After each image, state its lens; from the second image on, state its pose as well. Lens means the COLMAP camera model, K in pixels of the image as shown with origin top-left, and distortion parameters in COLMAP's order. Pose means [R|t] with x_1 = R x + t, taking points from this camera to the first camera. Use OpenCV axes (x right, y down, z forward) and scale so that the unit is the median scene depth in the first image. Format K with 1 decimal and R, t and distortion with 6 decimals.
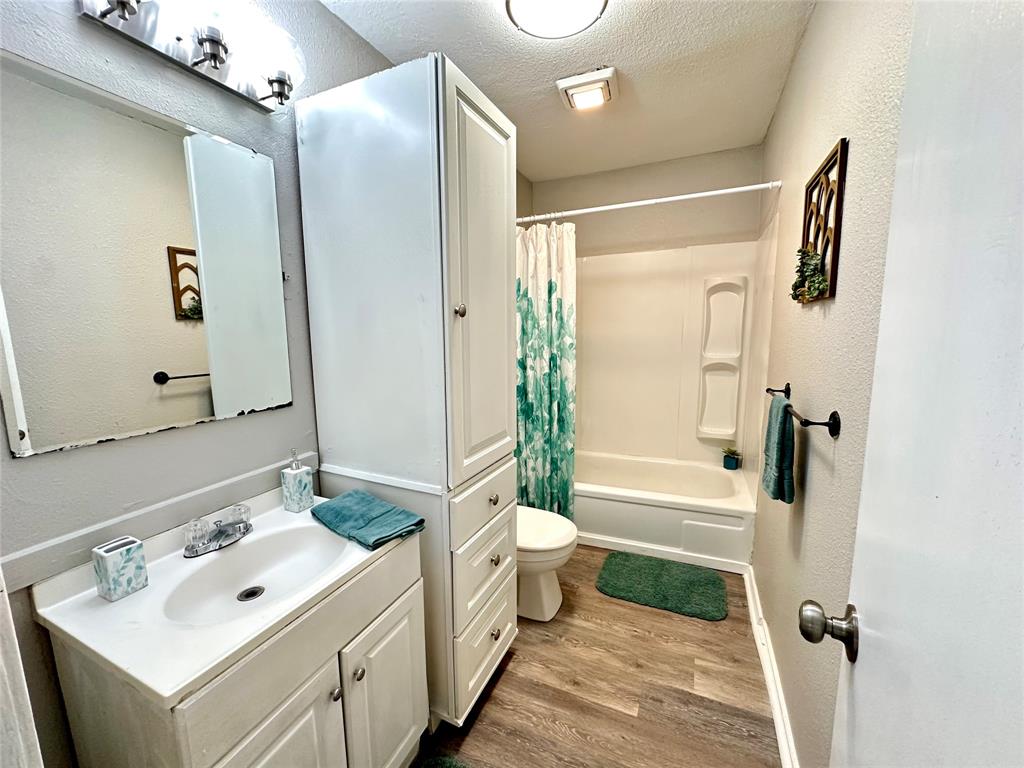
lens RADIAL K [[407.4, 0, 511.5], [0, 407.4, 383.6], [0, 0, 1]] dist [-0.003618, 0.000003]
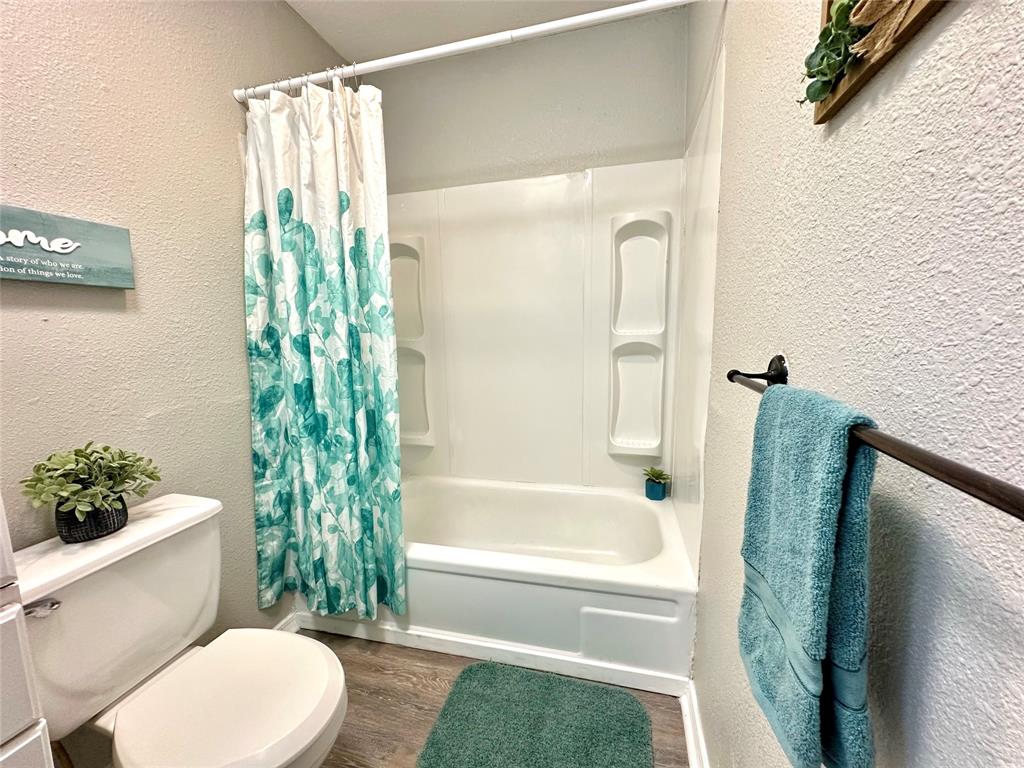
lens RADIAL K [[407.4, 0, 511.5], [0, 407.4, 383.6], [0, 0, 1]] dist [-0.003618, 0.000003]
pose [[0.987606, -0.026121, 0.154763, 0.222141], [0.026434, 0.999651, 0.000038, 0.012082], [-0.154710, 0.004054, 0.987952, 0.403284]]
